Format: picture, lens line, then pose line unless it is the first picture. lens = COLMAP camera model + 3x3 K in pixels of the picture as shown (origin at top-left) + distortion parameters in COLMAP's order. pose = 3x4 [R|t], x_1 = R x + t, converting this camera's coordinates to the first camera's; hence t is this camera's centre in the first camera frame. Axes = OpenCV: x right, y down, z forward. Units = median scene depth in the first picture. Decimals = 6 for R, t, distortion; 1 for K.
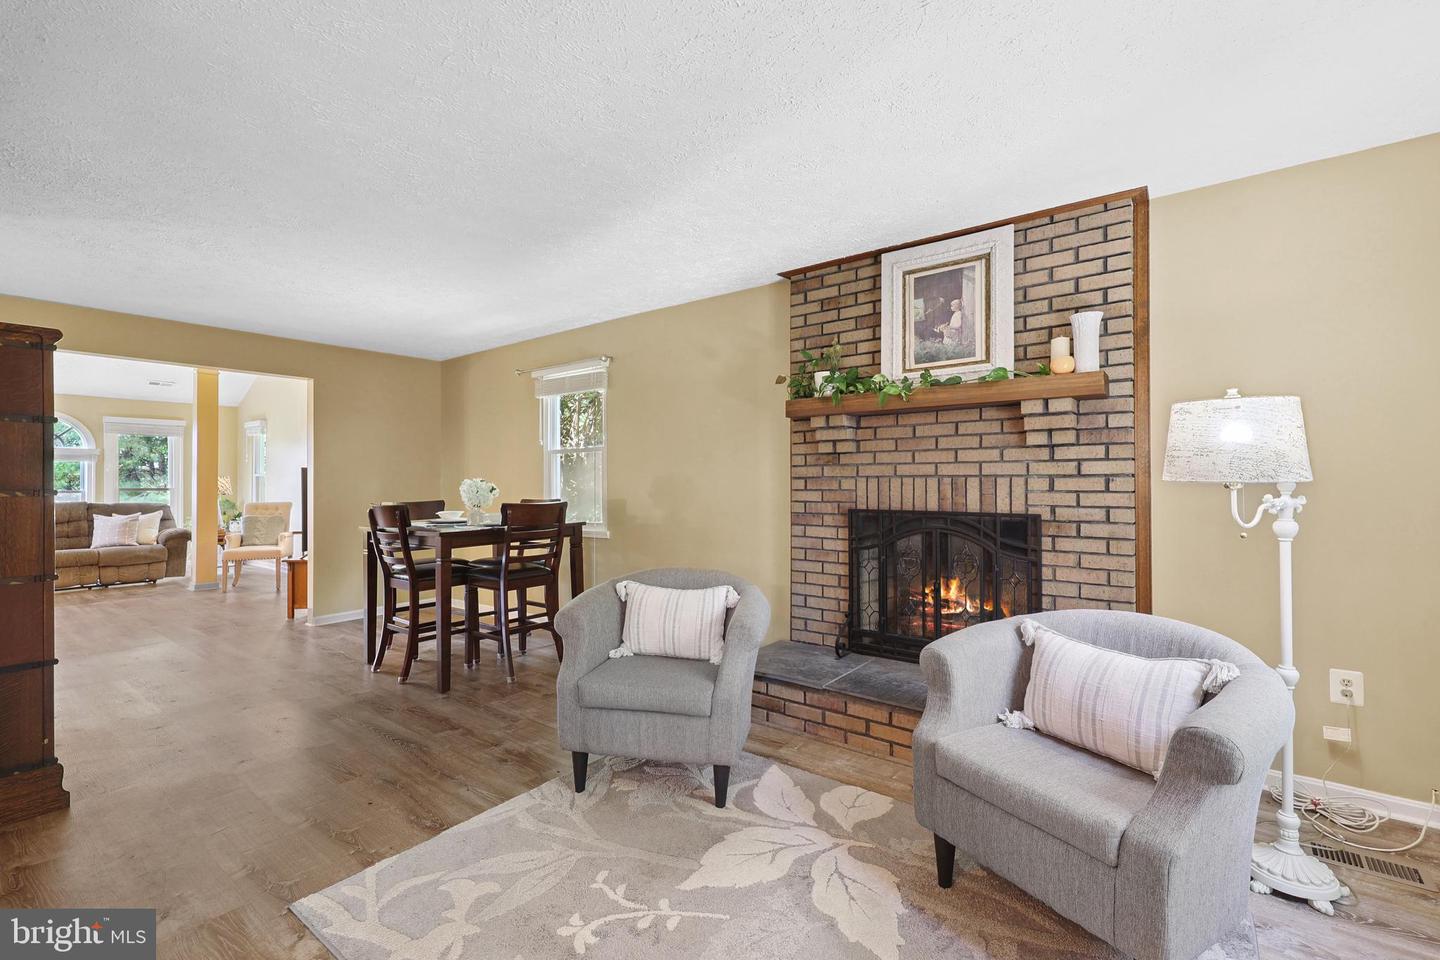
lens RADIAL K [[599.9, 0, 729.1], [0, 599.9, 479.3], [0, 0, 1]] dist [0.003468, -0.000817]
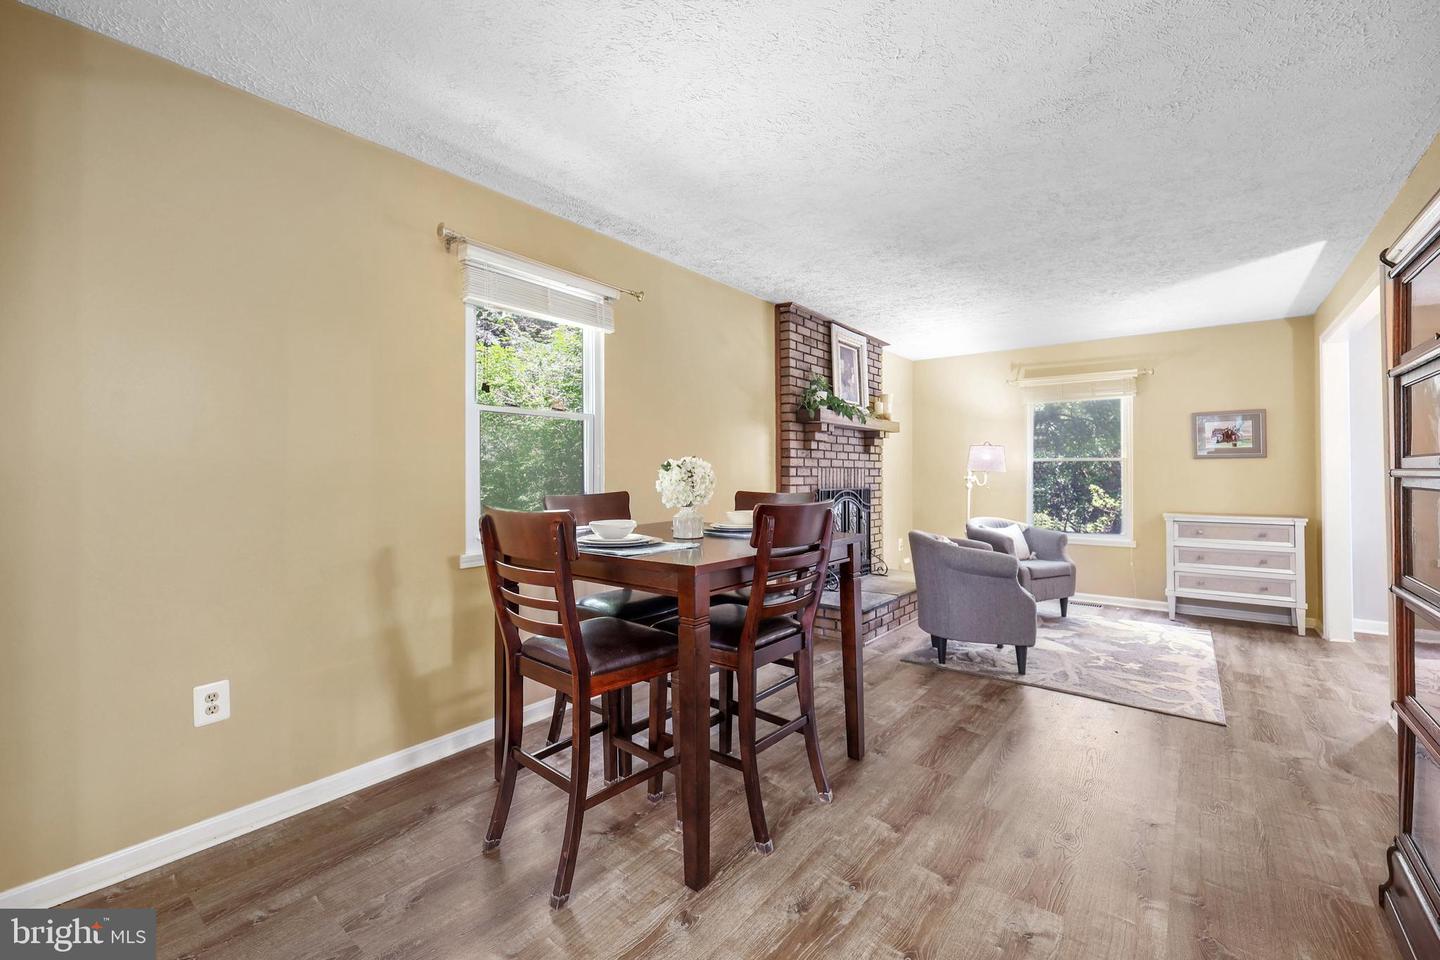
lens RADIAL K [[599.9, 0, 712.7], [0, 599.9, 466.5], [0, 0, 1]] dist [0.003468, -0.000817]
pose [[0.053069, 0.013060, 0.998505, -1.508339], [-0.007745, 0.999890, -0.012667, 0.018694], [-0.998561, -0.007062, 0.053164, 1.420721]]
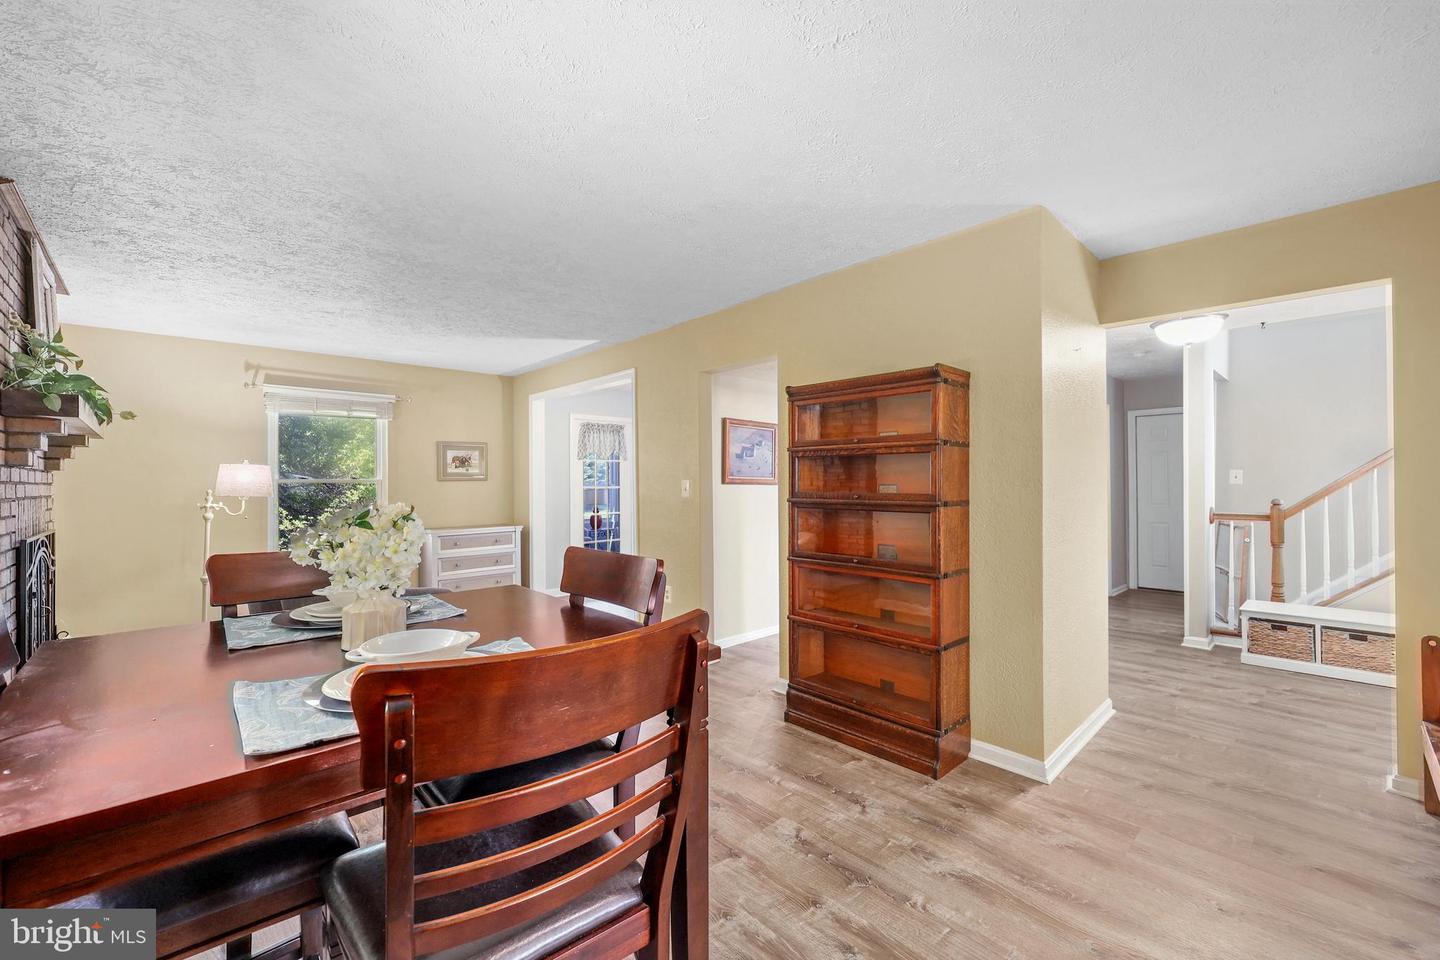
lens RADIAL K [[599.9, 0, 724.2], [0, 599.9, 483.3], [0, 0, 1]] dist [0.003468, -0.000817]
pose [[-0.981547, 0.009834, 0.190970, -1.033316], [0.009589, 0.999952, -0.002211, -0.014399], [-0.190982, -0.000339, -0.981593, 1.898780]]
